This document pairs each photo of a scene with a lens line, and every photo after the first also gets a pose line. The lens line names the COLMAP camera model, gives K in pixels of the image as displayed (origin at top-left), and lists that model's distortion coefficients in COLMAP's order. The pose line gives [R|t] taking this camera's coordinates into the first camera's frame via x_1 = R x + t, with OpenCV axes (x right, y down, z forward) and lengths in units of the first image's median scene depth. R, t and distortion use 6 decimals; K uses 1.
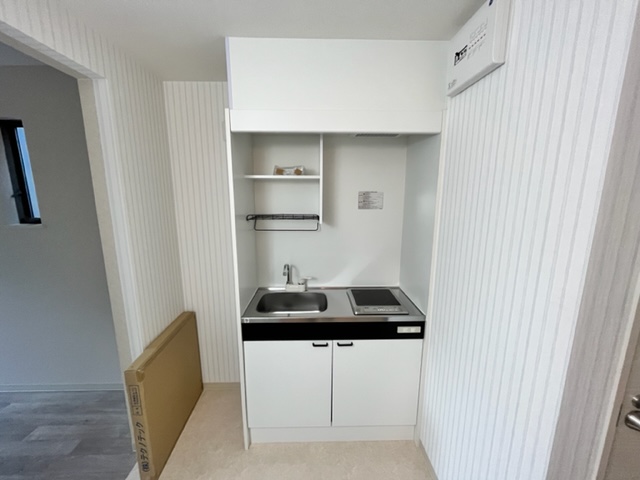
lens RADIAL K [[262.5, 0, 318.4], [0, 262.5, 242.6], [0, 0, 1]] dist [0.014040, 0.000211]
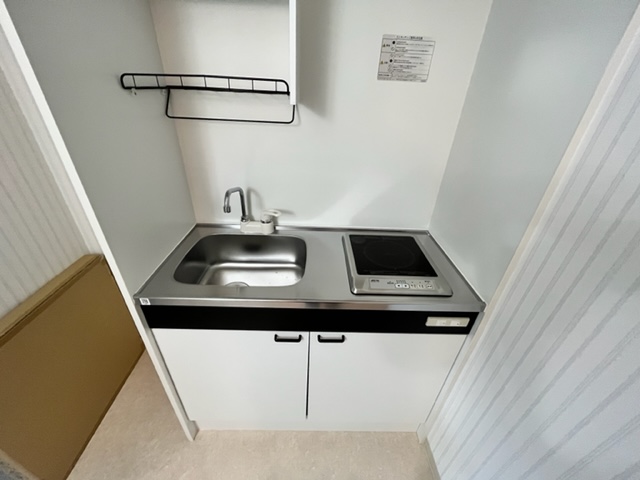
lens RADIAL K [[262.5, 0, 318.4], [0, 262.5, 242.6], [0, 0, 1]] dist [0.014040, 0.000211]
pose [[0.999222, 0.037788, 0.011280, 0.053387], [-0.039362, 0.938250, 0.343712, -0.007707], [0.002405, -0.343889, 0.939007, 0.486058]]
